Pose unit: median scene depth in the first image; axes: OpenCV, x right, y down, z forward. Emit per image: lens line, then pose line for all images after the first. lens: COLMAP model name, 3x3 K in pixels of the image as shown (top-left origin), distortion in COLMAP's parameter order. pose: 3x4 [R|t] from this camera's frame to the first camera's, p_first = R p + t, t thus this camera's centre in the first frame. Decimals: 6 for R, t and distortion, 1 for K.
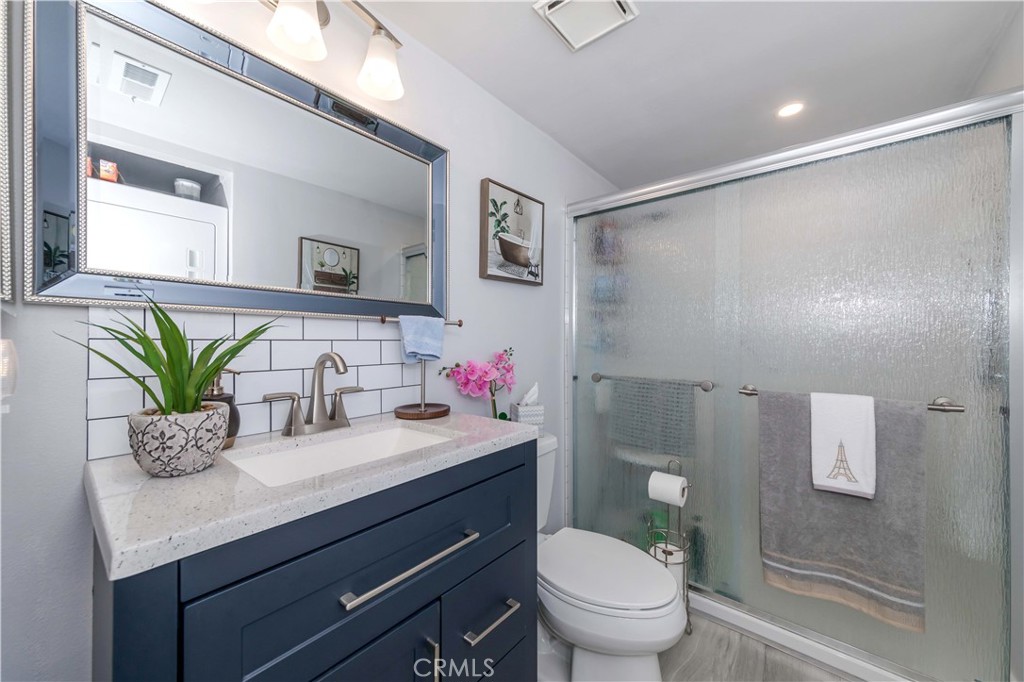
lens RADIAL K [[379.1, 0, 510.5], [0, 379.1, 337.4], [0, 0, 1]] dist [-0.000453, 0.000003]
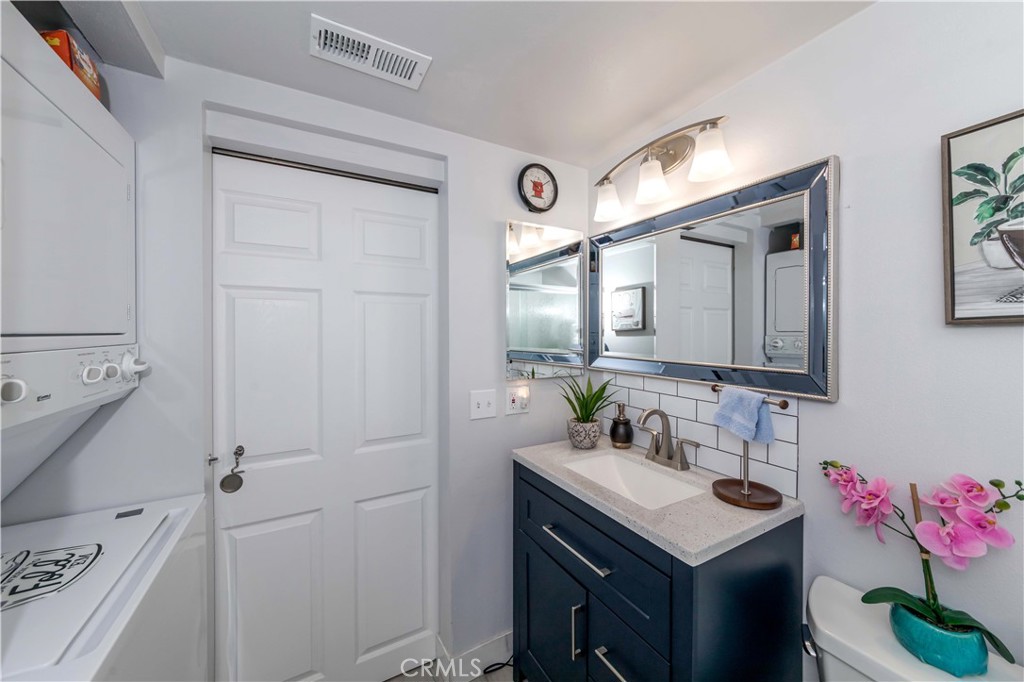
lens RADIAL K [[379.1, 0, 510.5], [0, 379.1, 337.4], [0, 0, 1]] dist [-0.000453, 0.000003]
pose [[-0.360625, 0.004454, -0.932700, 0.634894], [-0.000902, 0.999986, 0.005124, -0.142883], [0.932710, 0.002689, -0.360616, 0.624082]]
